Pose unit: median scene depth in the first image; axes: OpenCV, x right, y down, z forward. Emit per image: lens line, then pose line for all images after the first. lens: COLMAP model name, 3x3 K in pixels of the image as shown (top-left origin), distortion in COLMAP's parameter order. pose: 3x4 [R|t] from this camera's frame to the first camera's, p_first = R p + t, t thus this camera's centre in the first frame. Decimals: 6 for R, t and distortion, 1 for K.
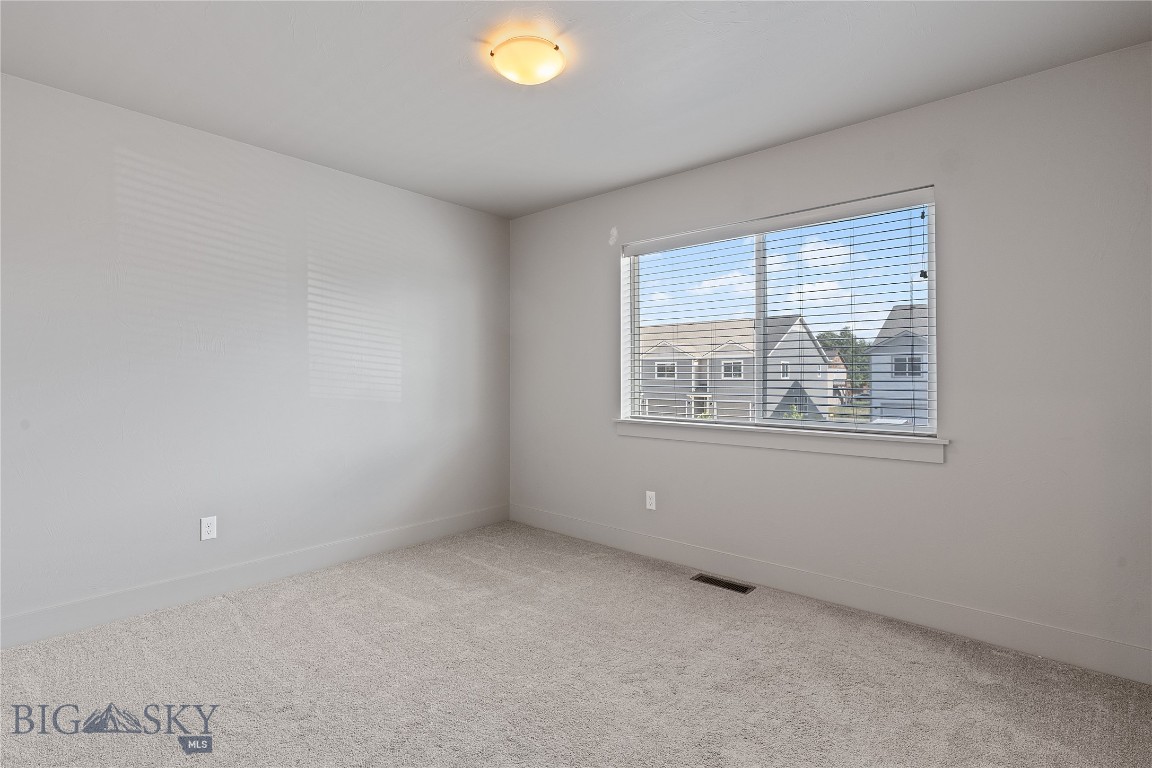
lens RADIAL K [[524.4, 0, 577.2], [0, 524.4, 370.6], [0, 0, 1]] dist [-0.000714, -0.000020]
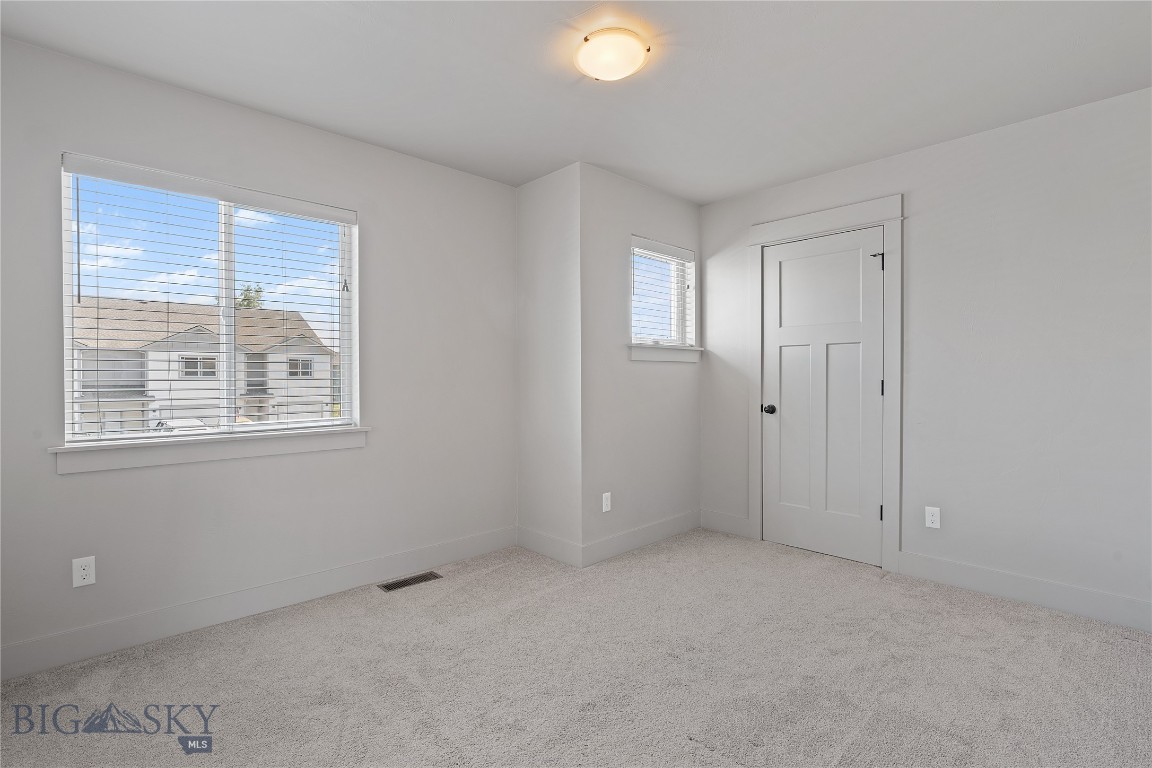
lens RADIAL K [[541.6, 0, 568.9], [0, 541.6, 383.2], [0, 0, 1]] dist [-0.004915, -0.000204]
pose [[0.125171, -0.011984, 0.992063, -0.472442], [-0.014207, 0.999803, 0.013870, 0.005153], [-0.992034, -0.015830, 0.124976, 0.382987]]
